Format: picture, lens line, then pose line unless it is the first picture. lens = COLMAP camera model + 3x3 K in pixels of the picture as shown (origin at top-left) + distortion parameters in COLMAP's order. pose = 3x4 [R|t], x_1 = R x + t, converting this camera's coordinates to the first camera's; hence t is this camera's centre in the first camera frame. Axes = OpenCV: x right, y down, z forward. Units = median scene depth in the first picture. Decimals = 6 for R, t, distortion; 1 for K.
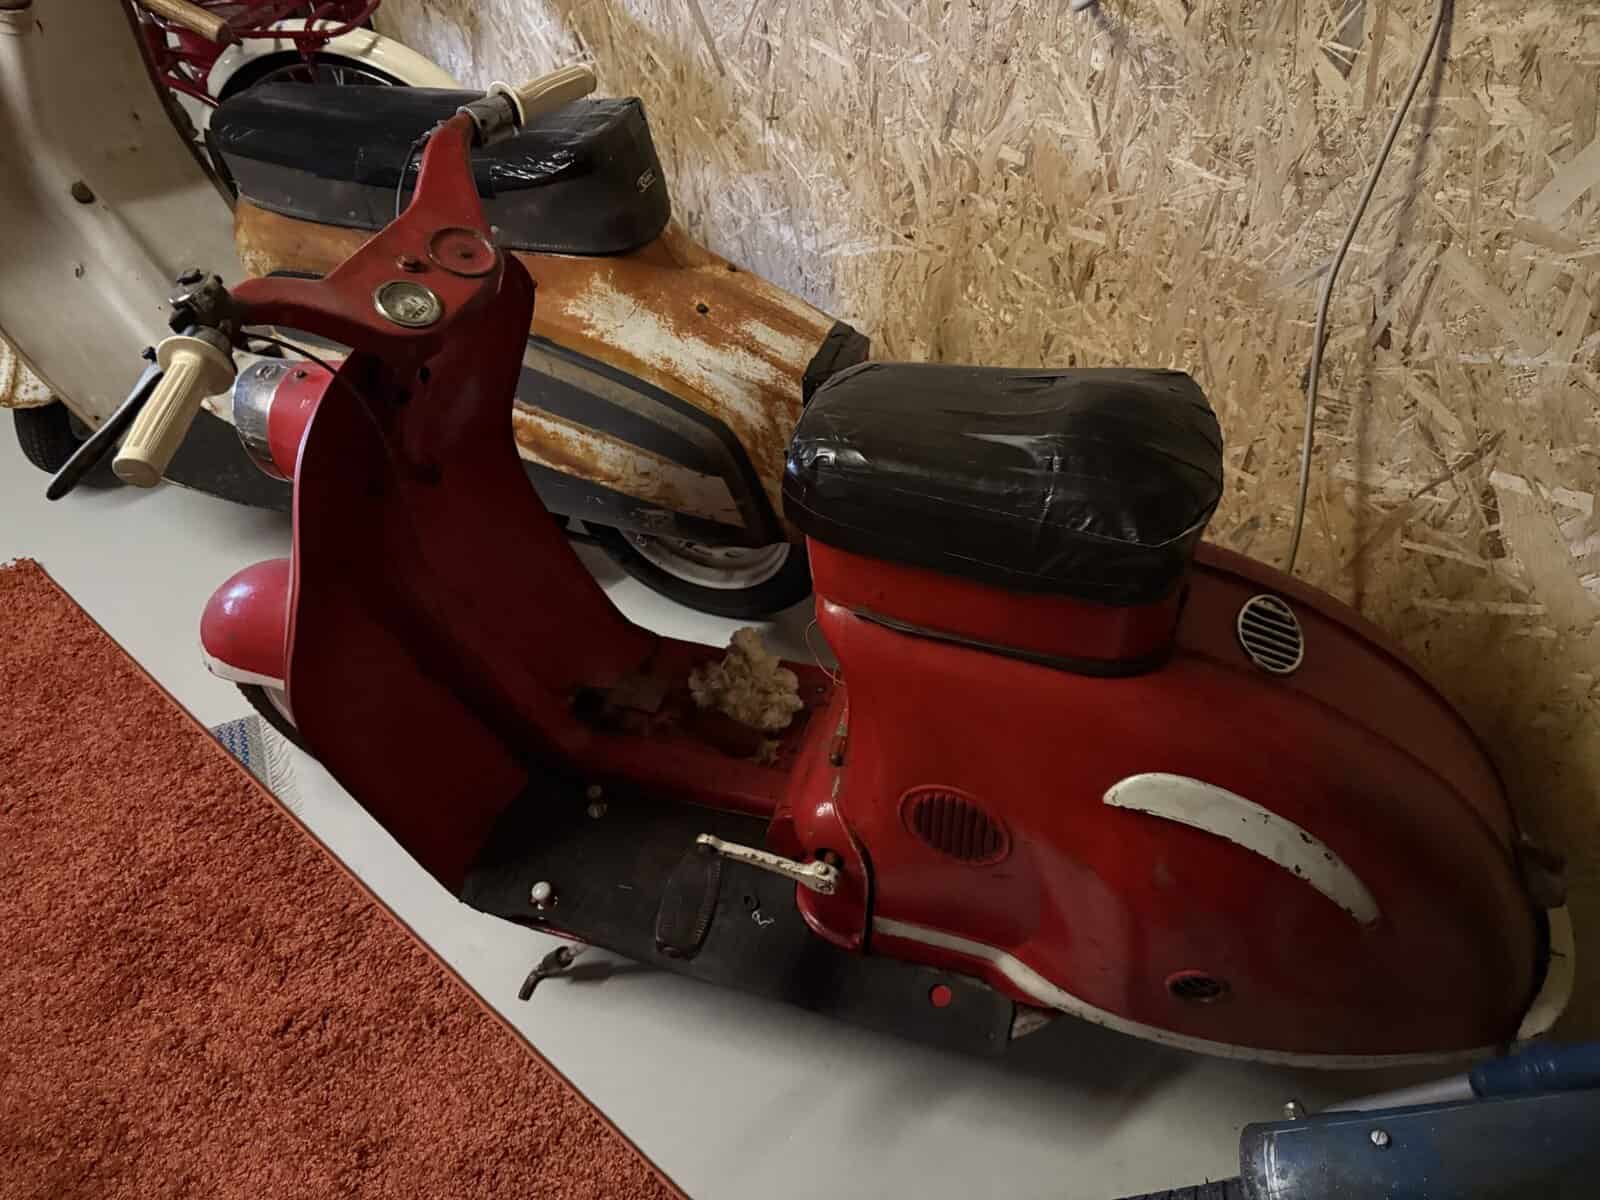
lens RADIAL K [[1126.9, 0, 793.7], [0, 1126.9, 610.4], [0, 0, 1]] dist [0.022594, -0.033752]
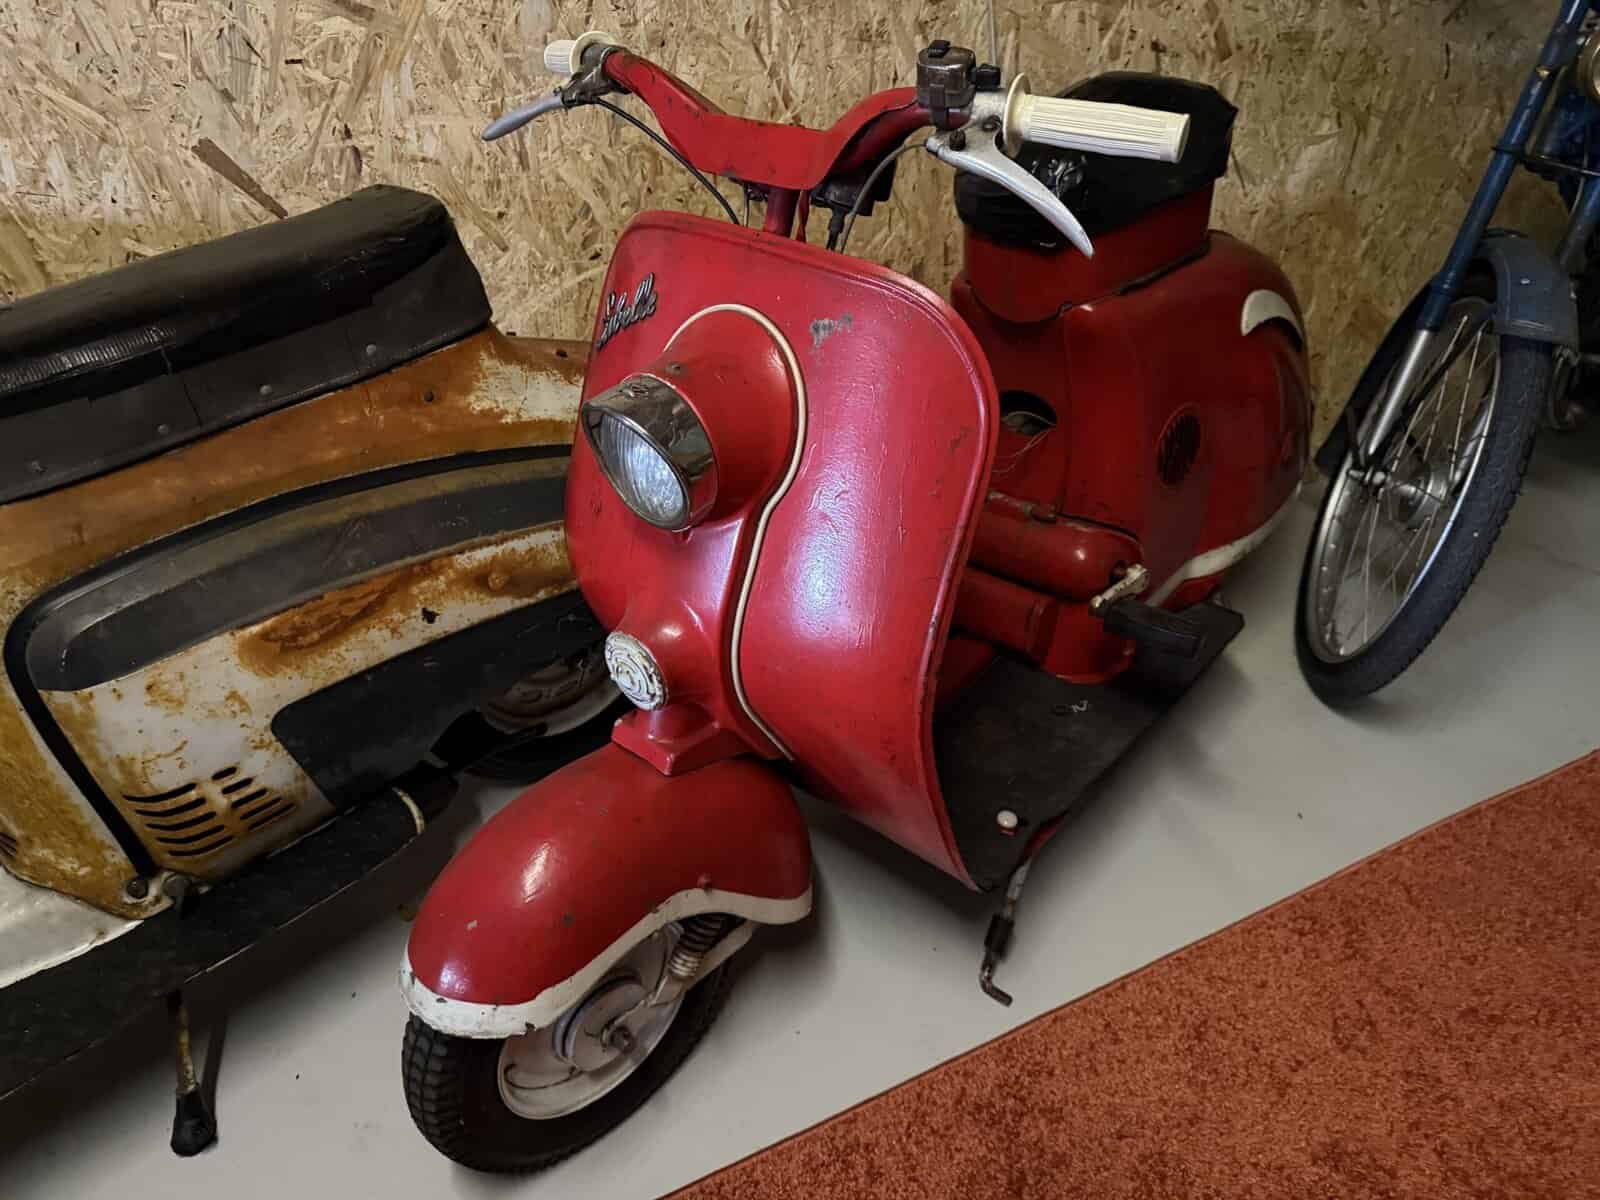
lens RADIAL K [[1126.9, 0, 805.2], [0, 1126.9, 605.3], [0, 0, 1]] dist [0.022594, -0.033752]
pose [[0.410300, -0.505140, 0.759268, -0.983460], [0.687370, 0.718451, 0.106538, -0.097388], [-0.599313, 0.478186, 0.641998, 0.463508]]
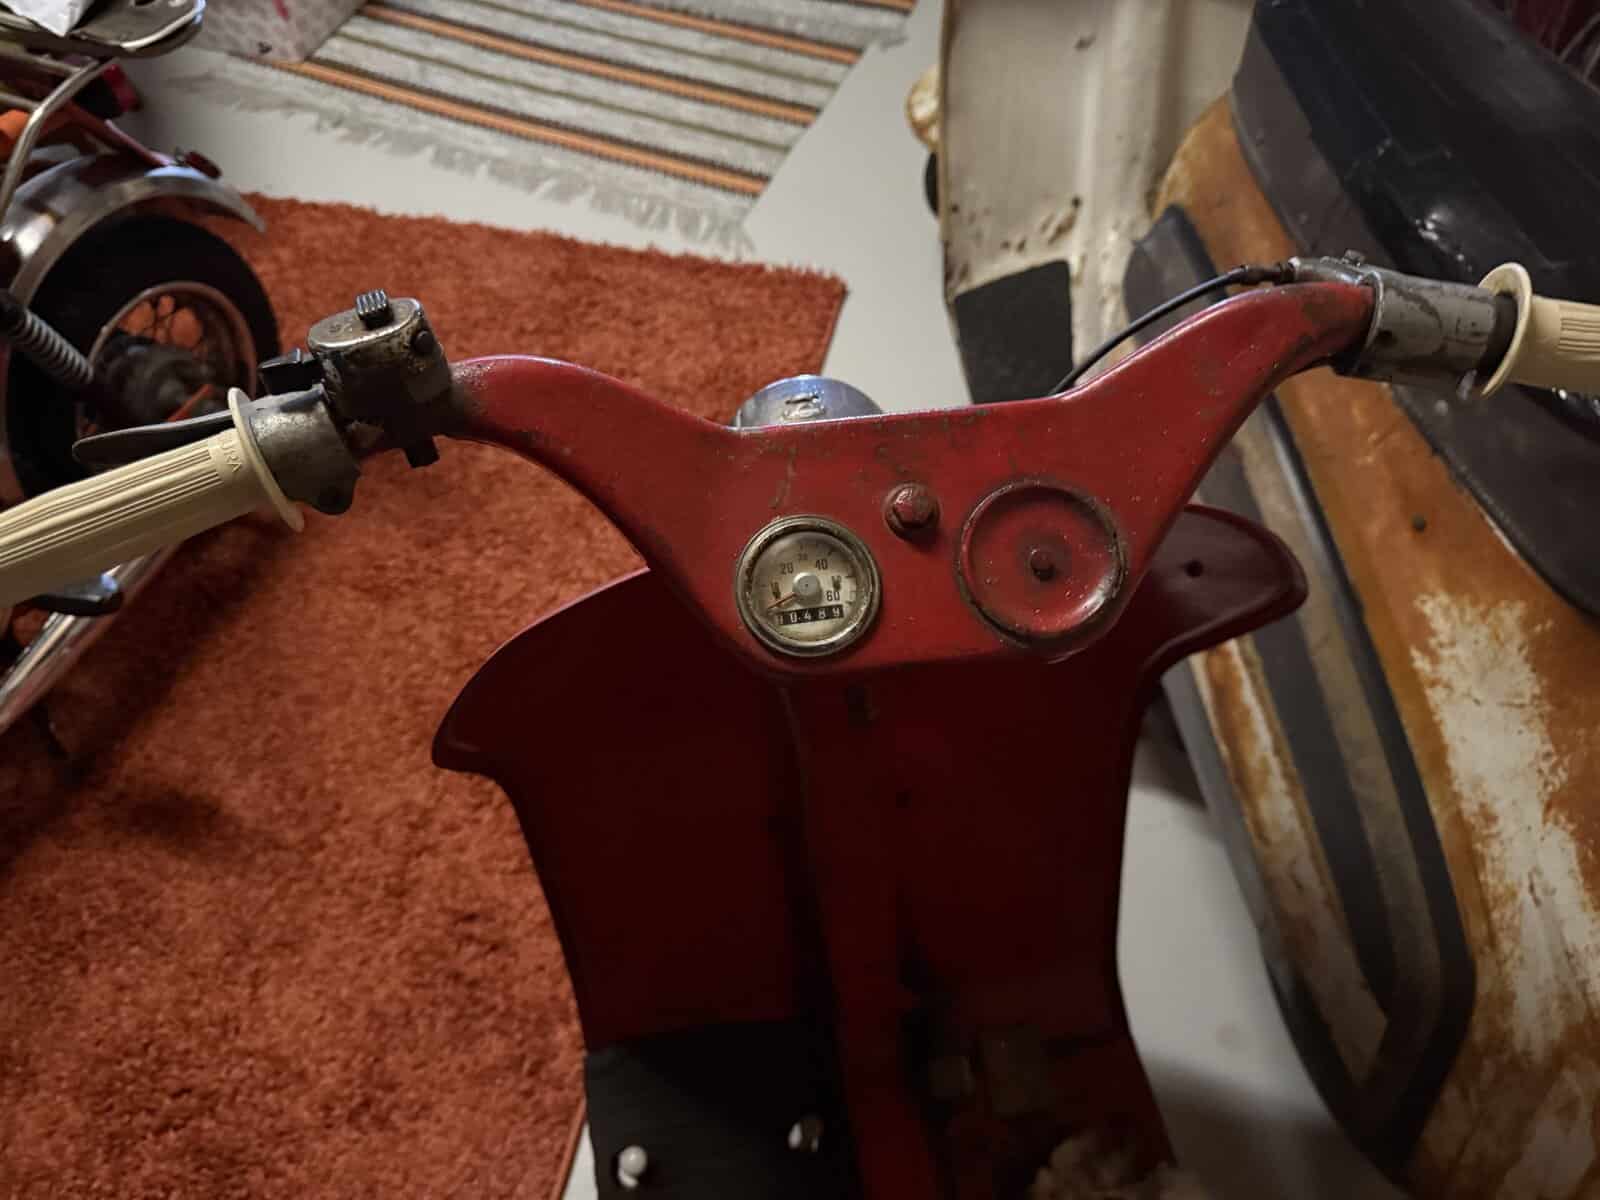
lens RADIAL K [[1126.9, 0, 828.3], [0, 1126.9, 600.8], [0, 0, 1]] dist [0.022594, -0.033752]
pose [[0.470398, 0.739968, -0.480805, -0.097232], [-0.656055, 0.657642, 0.370269, -0.337324], [0.590185, 0.141261, 0.794813, 0.515672]]
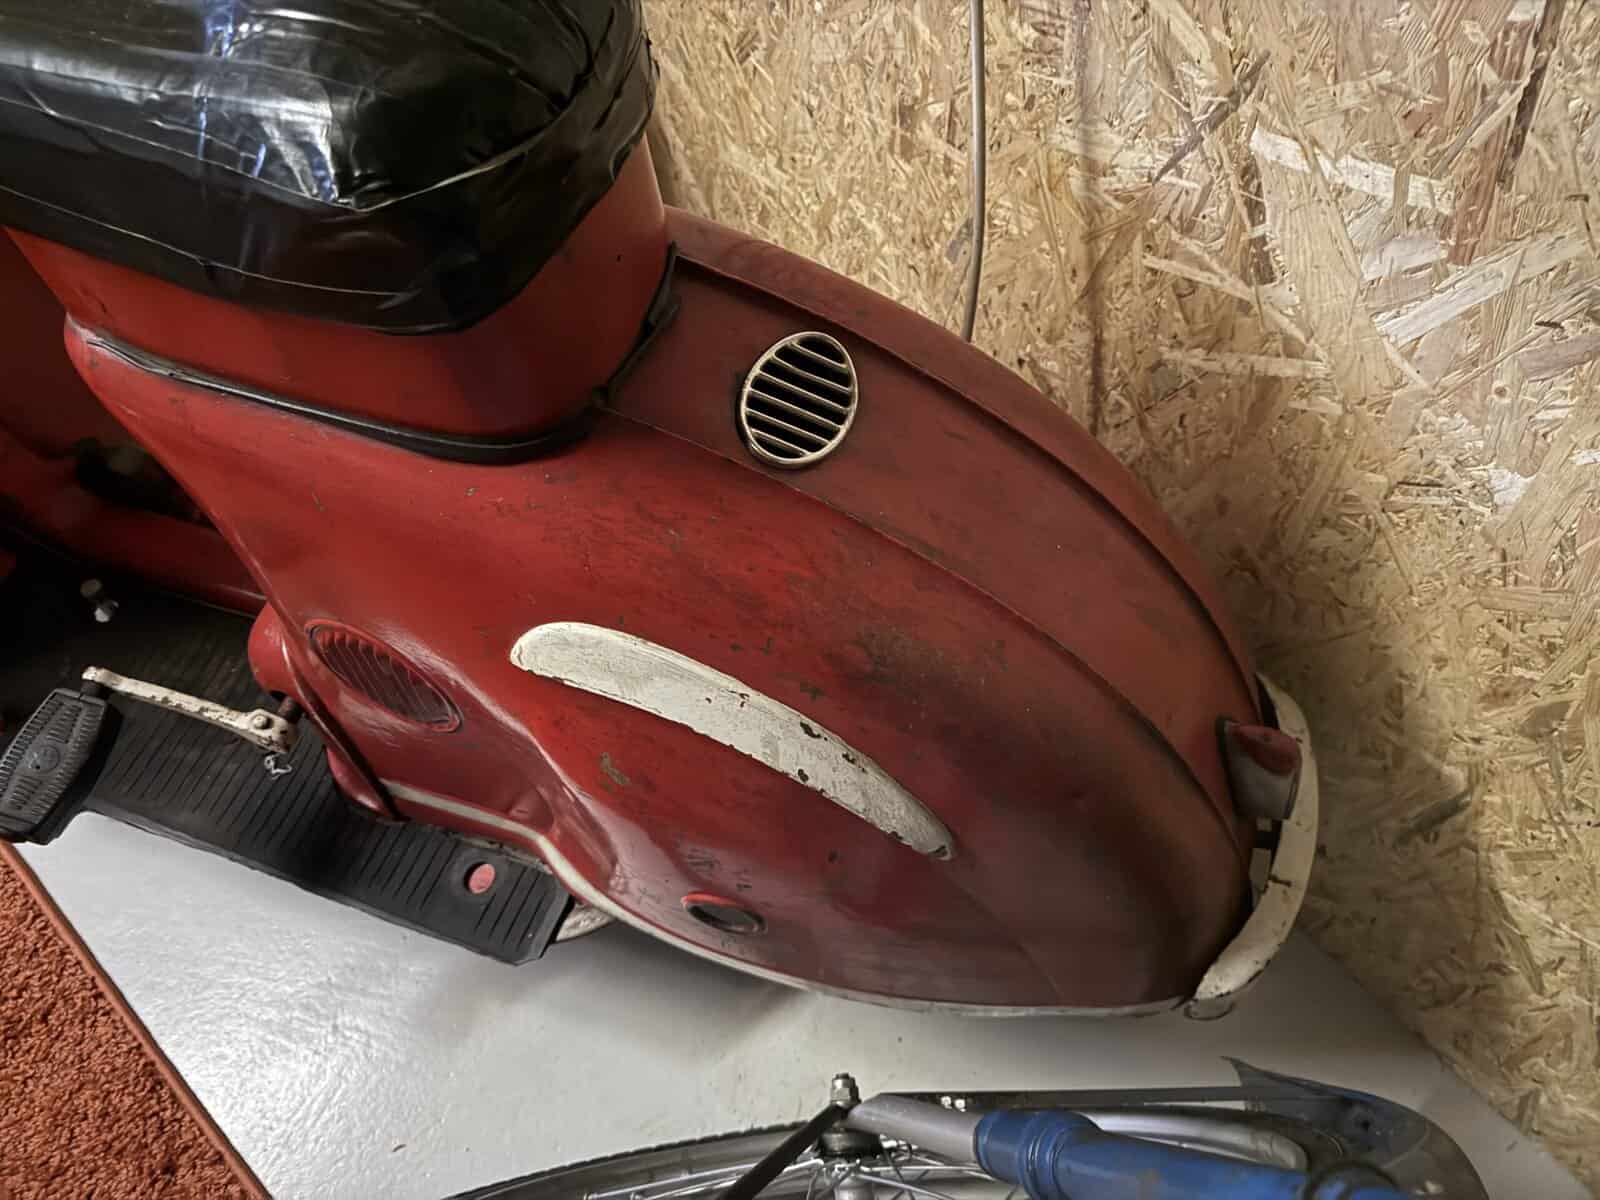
lens RADIAL K [[1126.9, 0, 814.5], [0, 1126.9, 608.4], [0, 0, 1]] dist [0.022594, -0.033752]
pose [[0.998830, 0.031757, -0.036461, 0.385317], [-0.023235, 0.976544, 0.214060, 0.001095], [0.042403, -0.212962, 0.976140, 0.327679]]
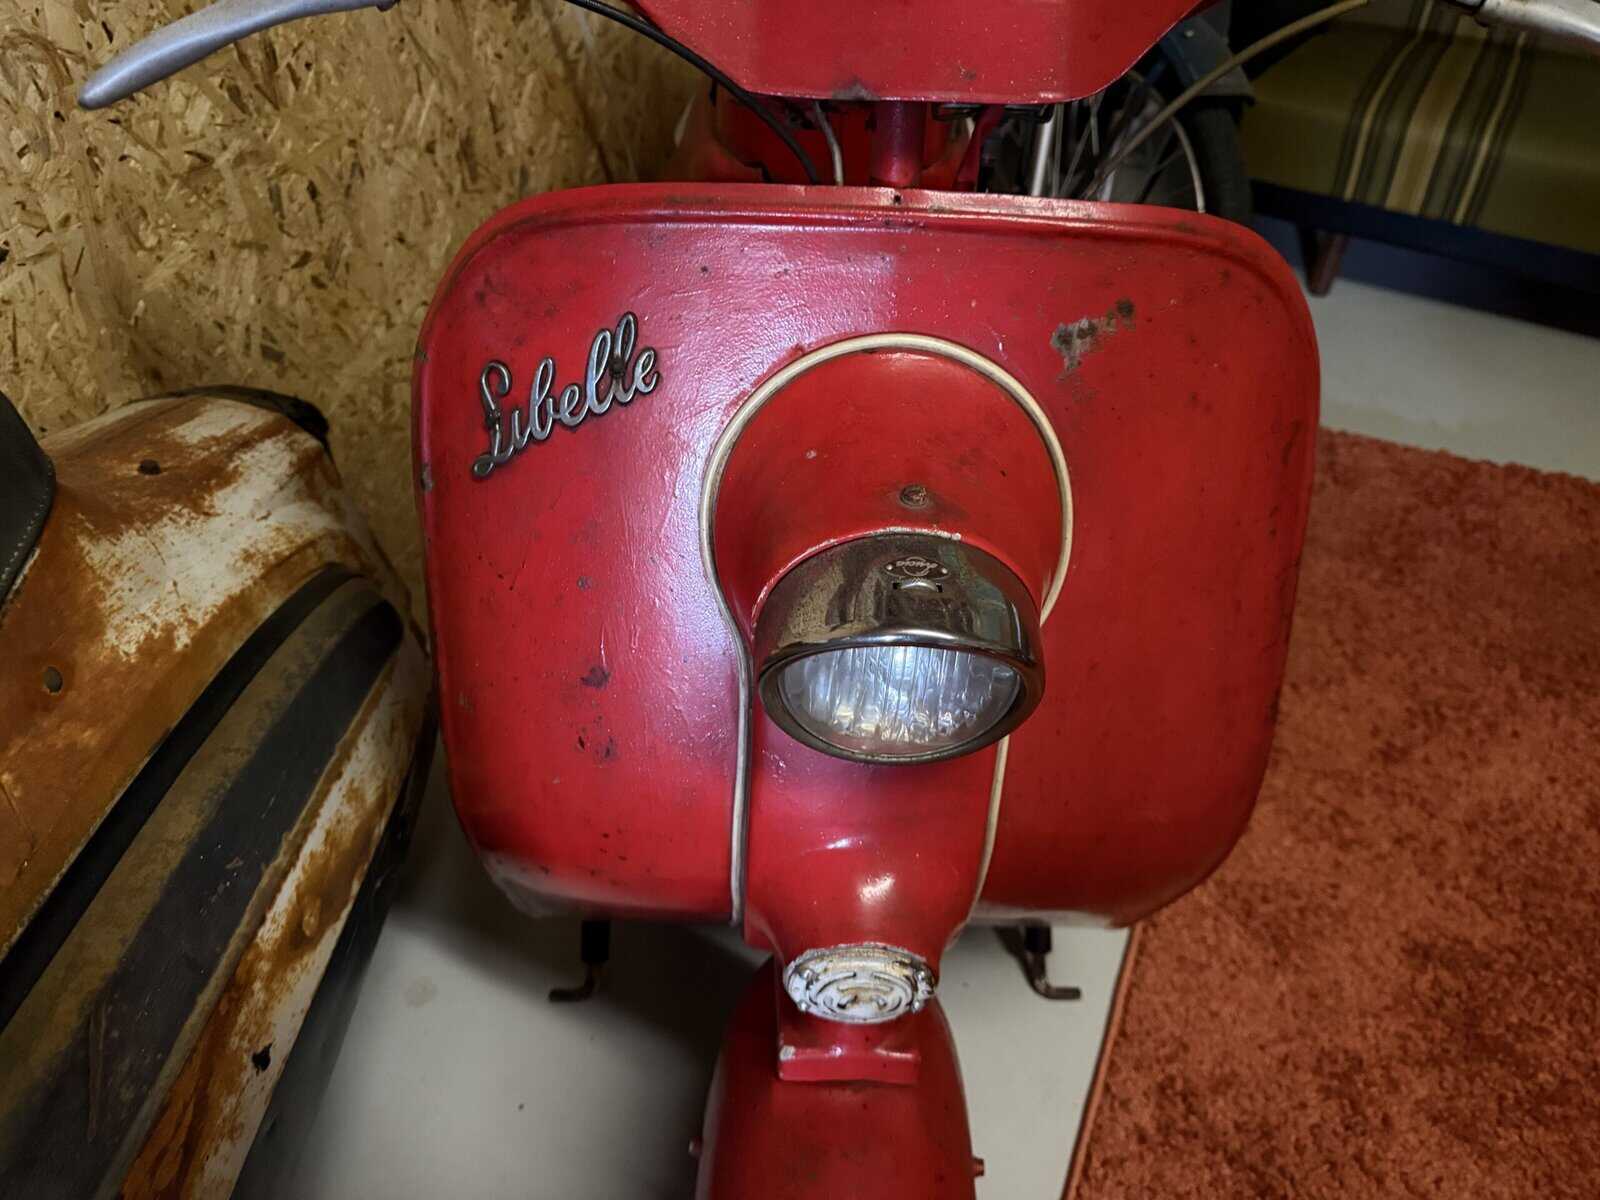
lens RADIAL K [[1126.9, 0, 764.0], [0, 1126.9, 597.5], [0, 0, 1]] dist [0.022594, -0.033752]
pose [[-0.273899, -0.654546, 0.704662, -0.658263], [0.703081, 0.363665, 0.611085, -0.438482], [-0.656244, 0.662810, 0.360592, 0.828082]]
